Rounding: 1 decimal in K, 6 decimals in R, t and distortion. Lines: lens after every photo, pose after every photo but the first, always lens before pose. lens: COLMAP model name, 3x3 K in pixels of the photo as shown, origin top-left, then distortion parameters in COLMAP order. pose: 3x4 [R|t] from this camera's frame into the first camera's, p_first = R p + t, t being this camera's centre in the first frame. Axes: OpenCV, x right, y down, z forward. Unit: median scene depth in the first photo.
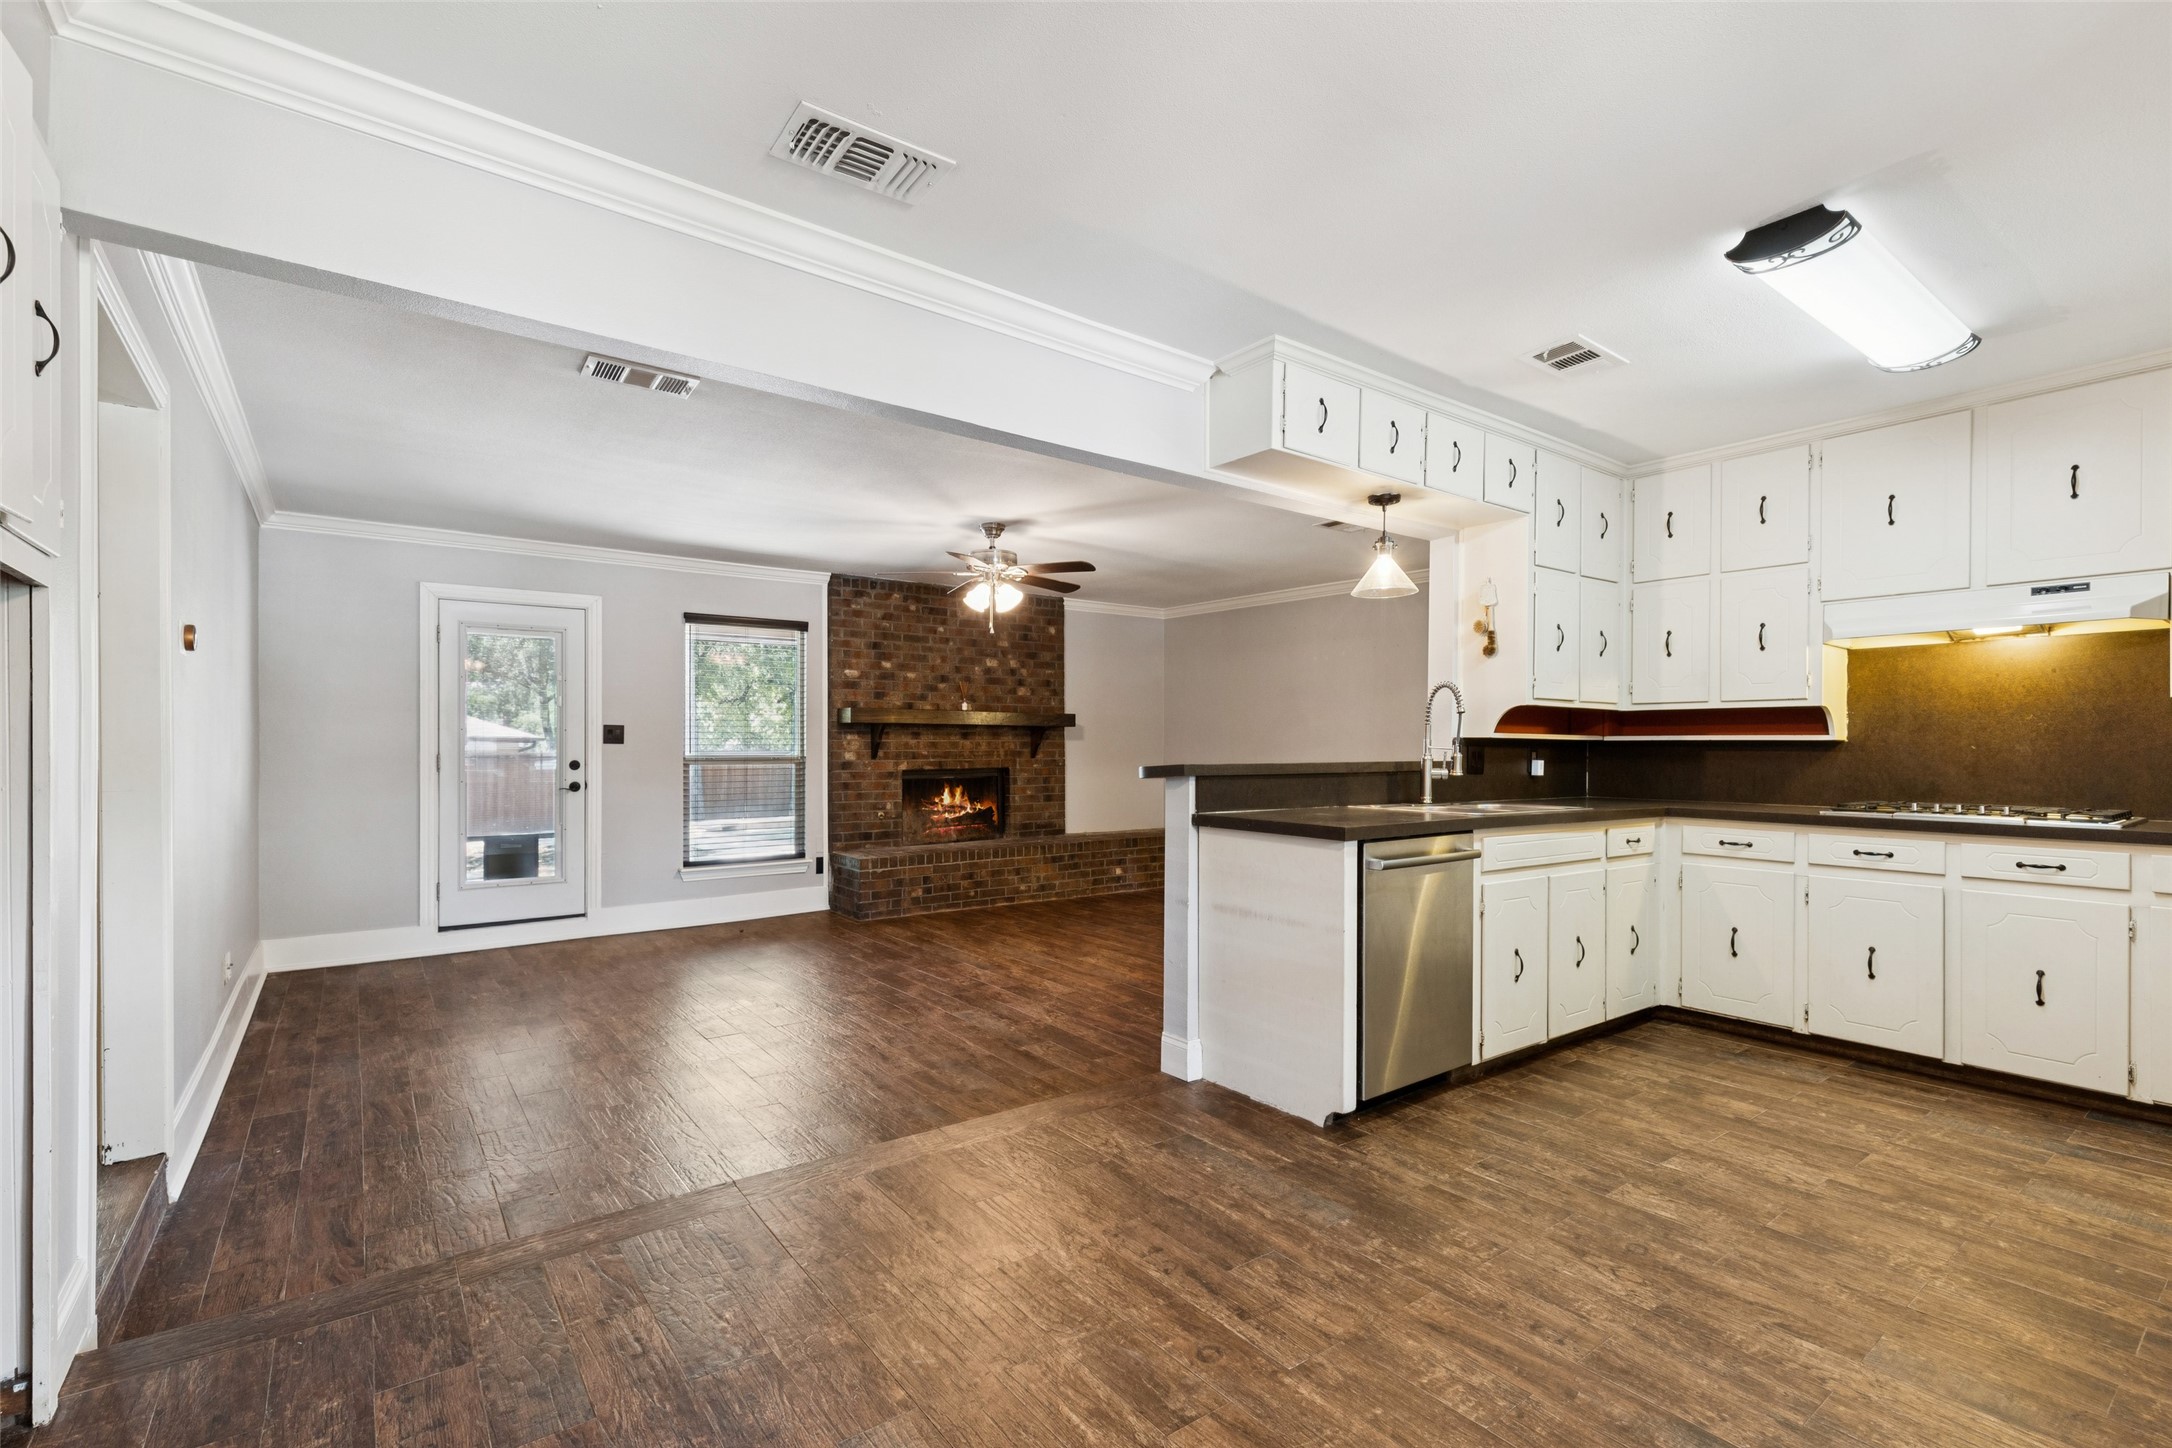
lens RADIAL K [[978.3, 0, 1077.2], [0, 978.3, 741.7], [0, 0, 1]] dist [0.011101, -0.001456]
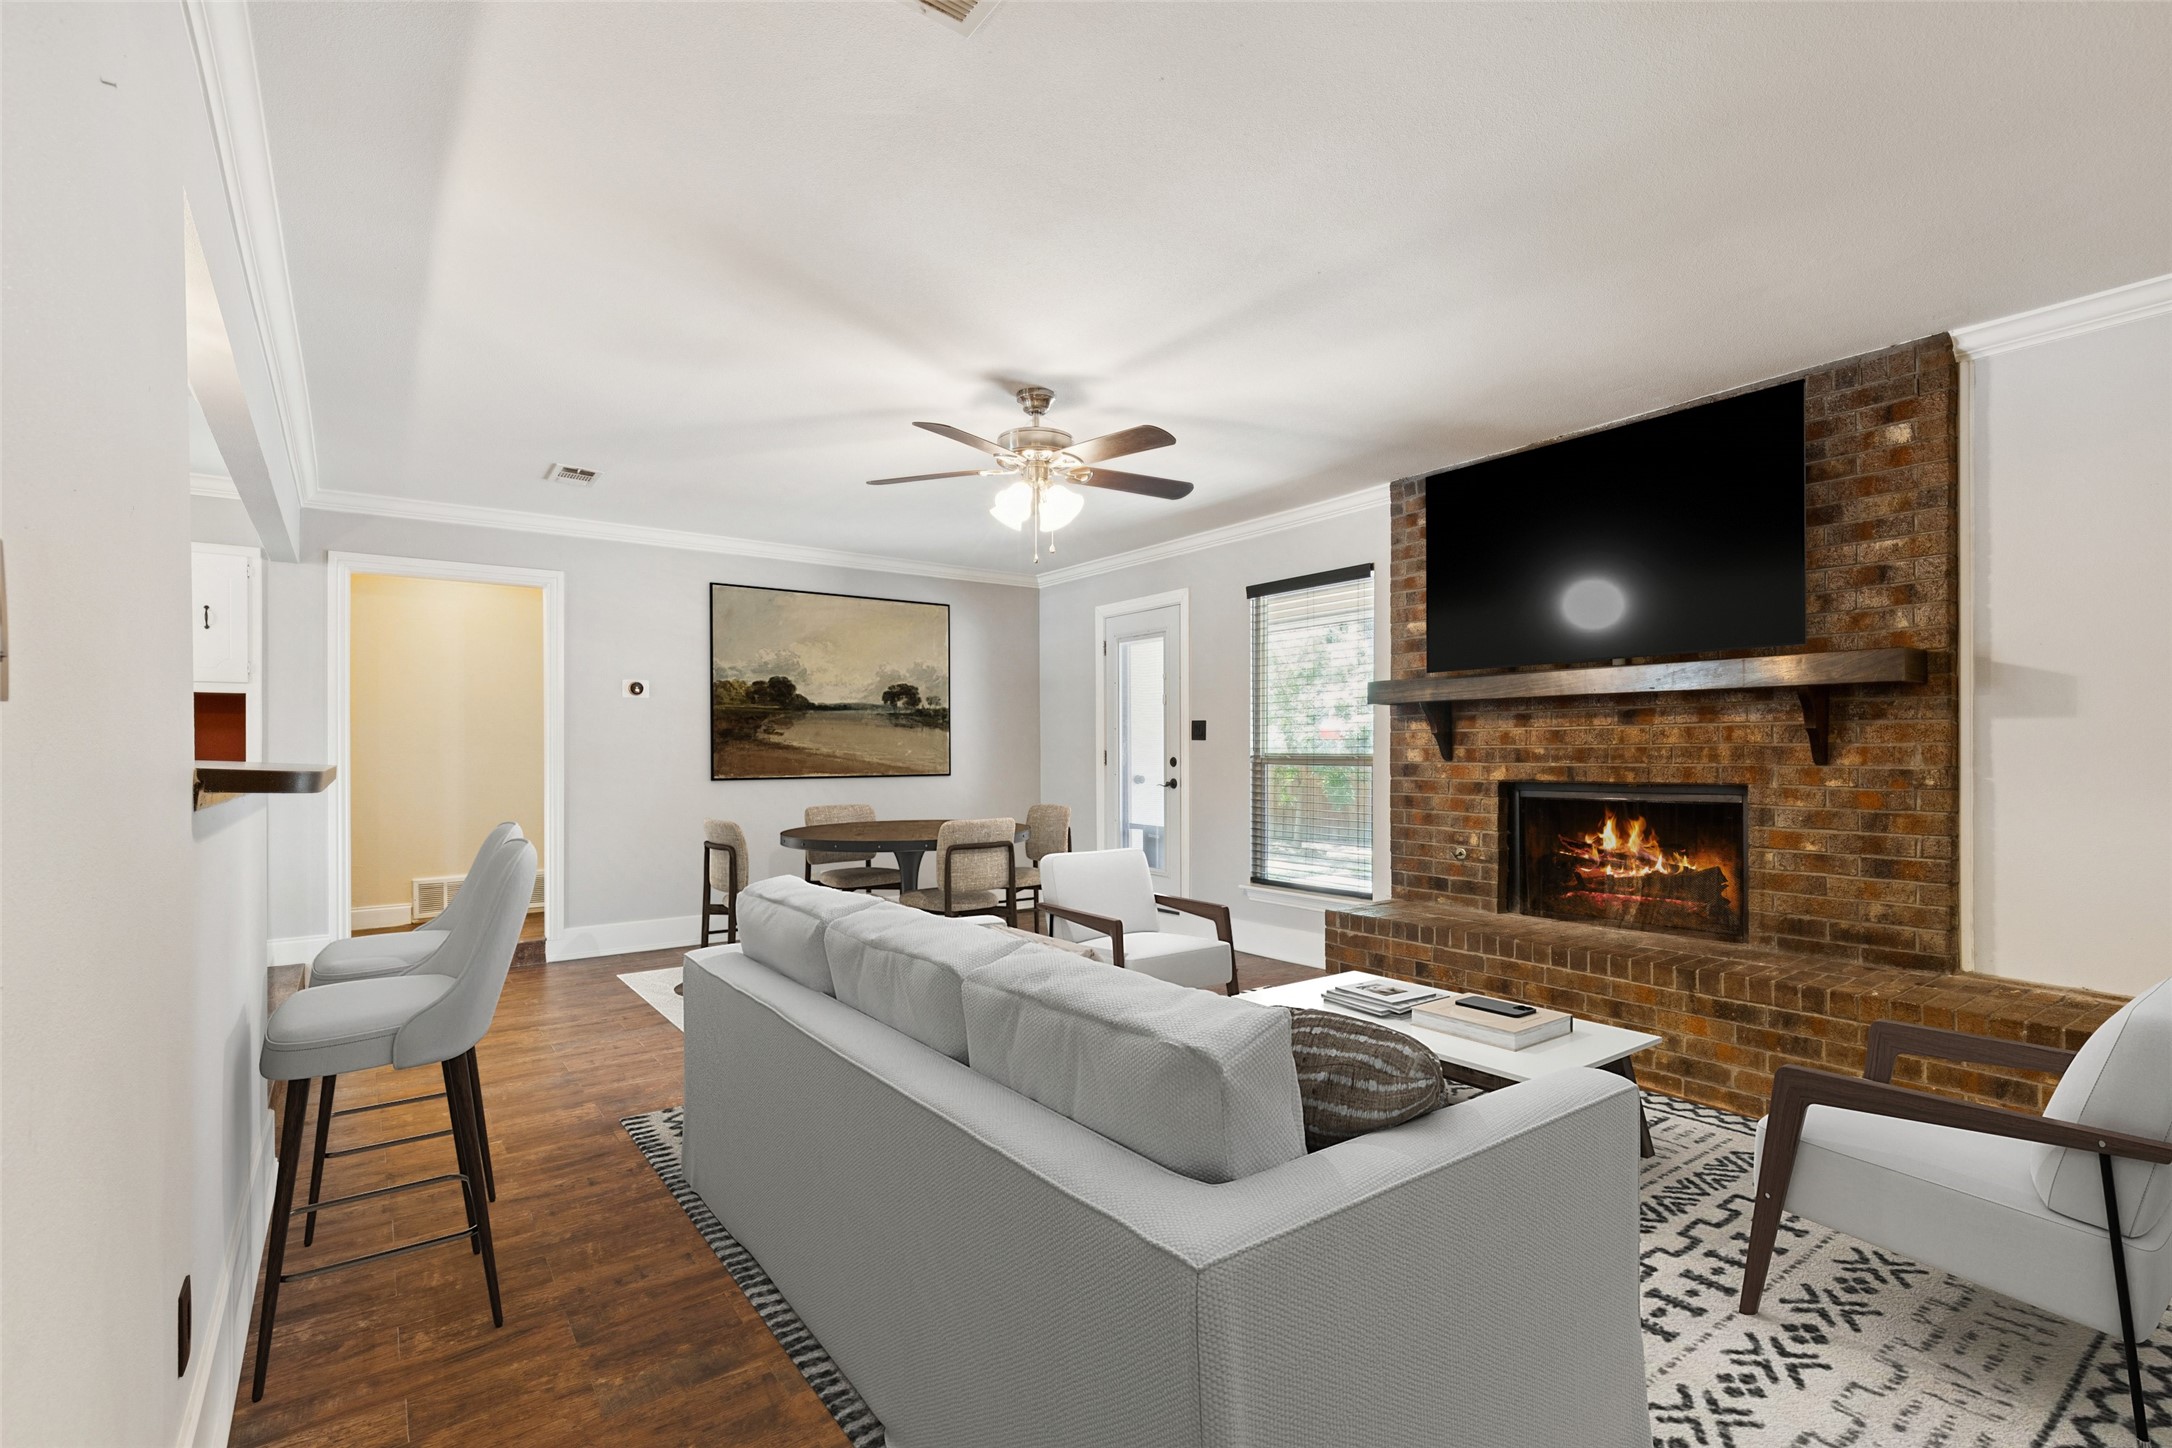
lens RADIAL K [[995.2, 0, 1071.3], [0, 995.2, 745.7], [0, 0, 1]] dist [0.017101, -0.000217]
pose [[-0.016008, -0.004710, -0.999861, 0.433134], [0.007286, 0.999962, -0.004827, 0.009743], [0.999845, -0.007362, -0.015973, 0.786531]]
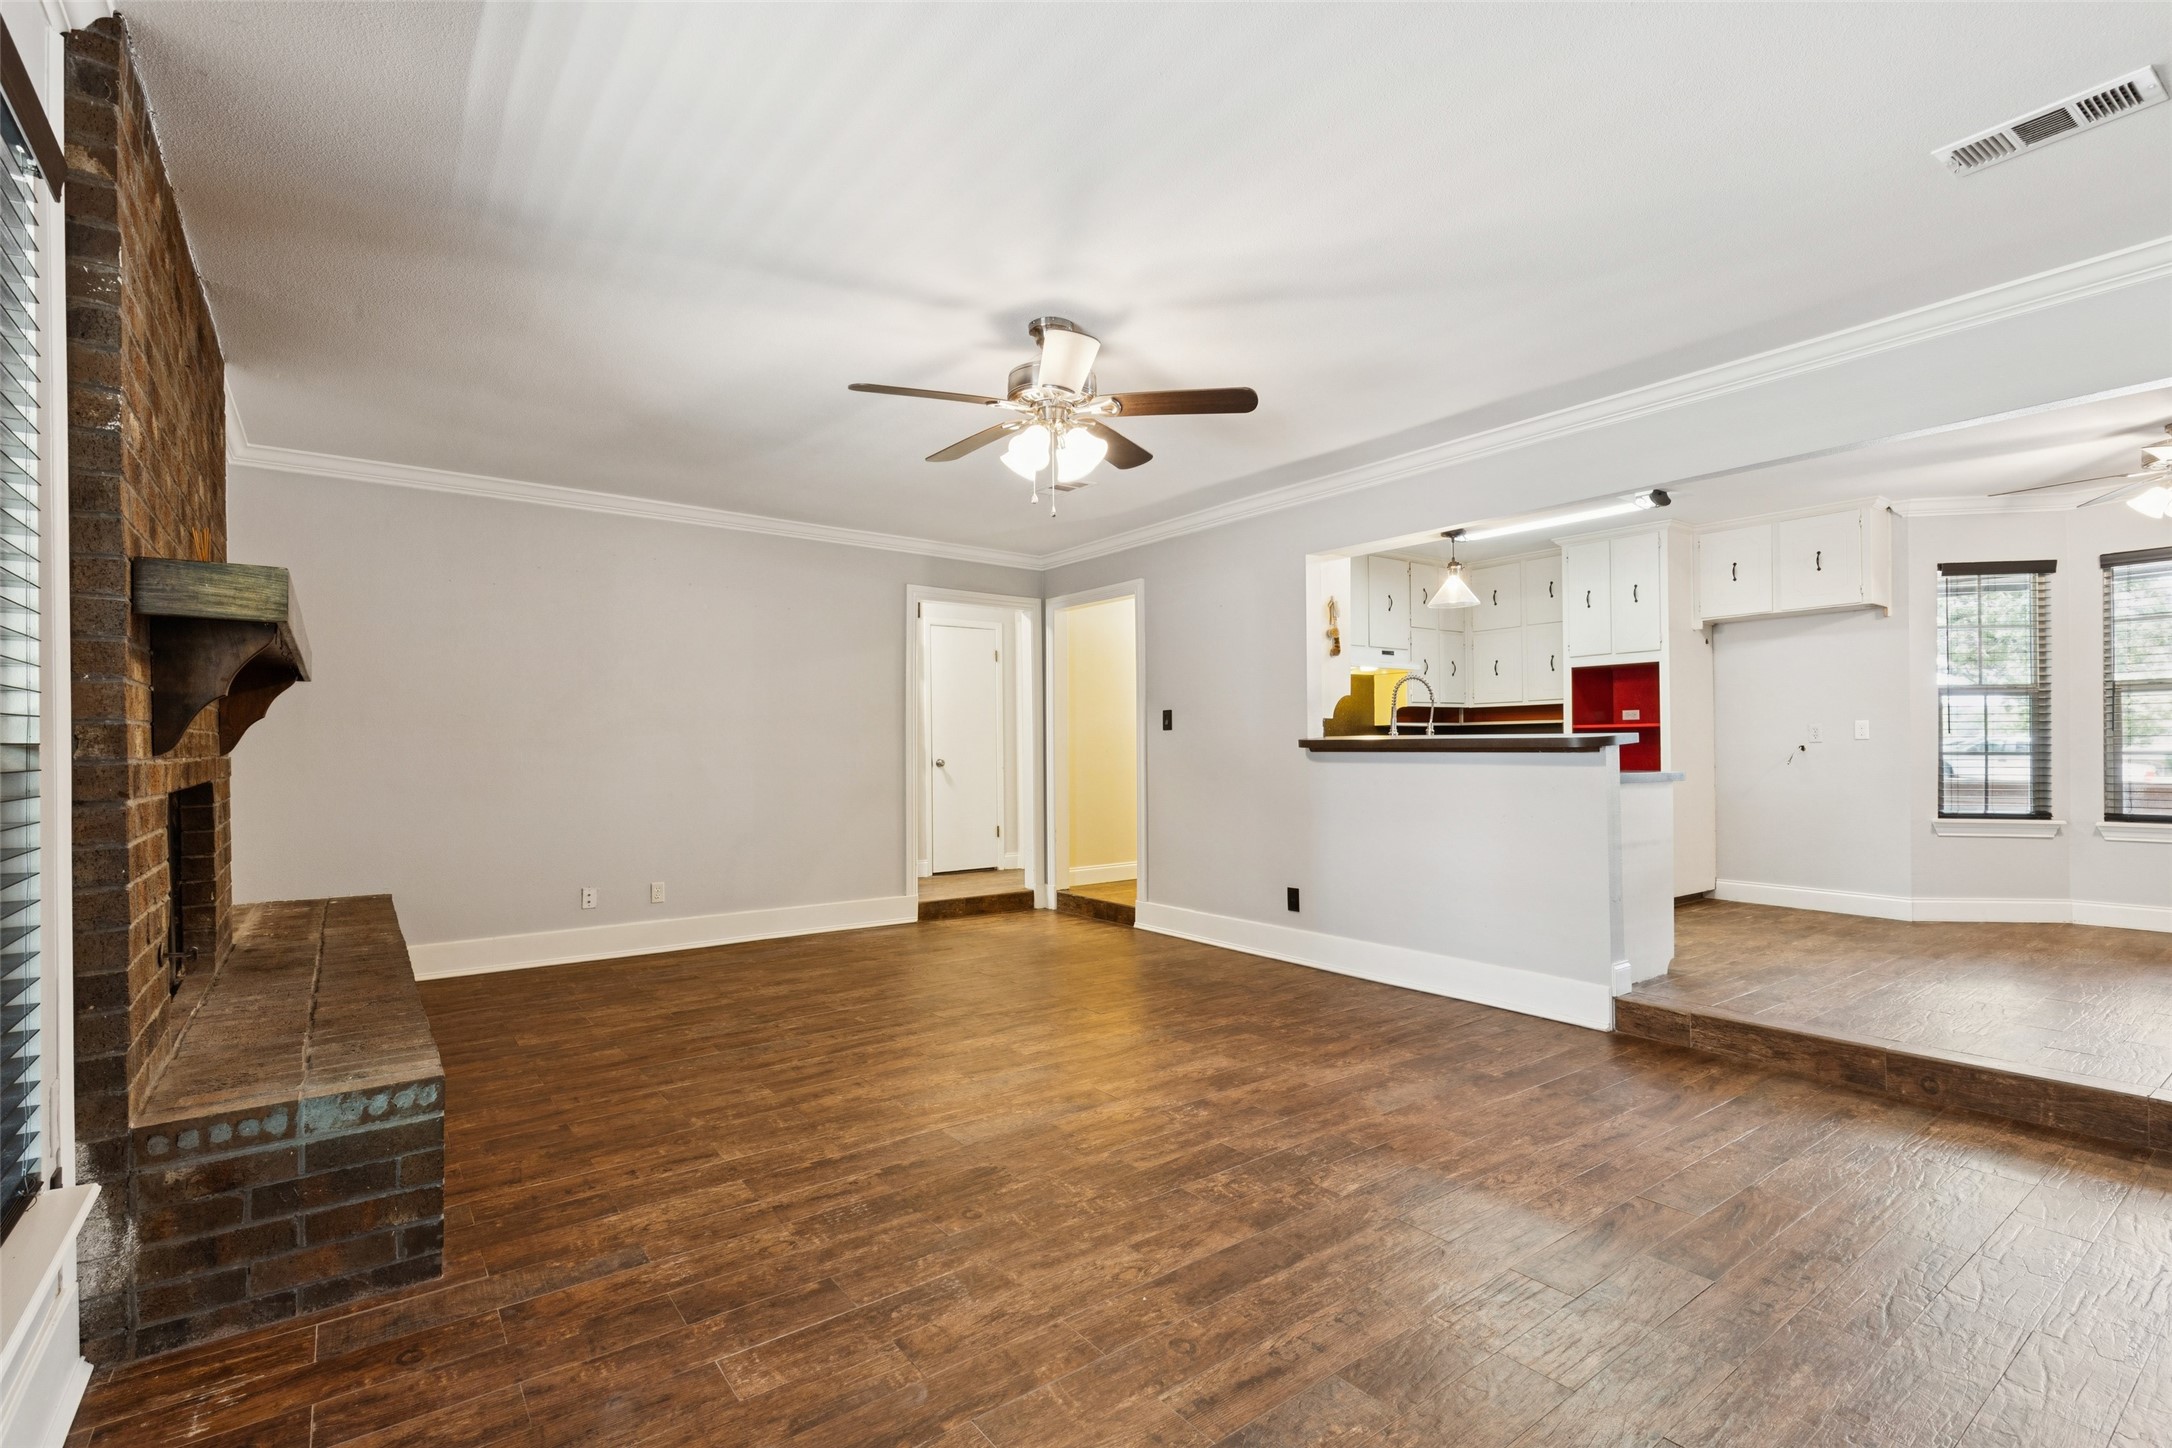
lens RADIAL K [[996.3, 0, 1082.9], [0, 996.3, 735.9], [0, 0, 1]] dist [0.009060, -0.001330]
pose [[-0.003315, 0.006909, 0.999971, -0.504860], [0.003474, 0.999970, -0.006897, 0.015311], [-0.999988, 0.003451, -0.003339, 0.751230]]
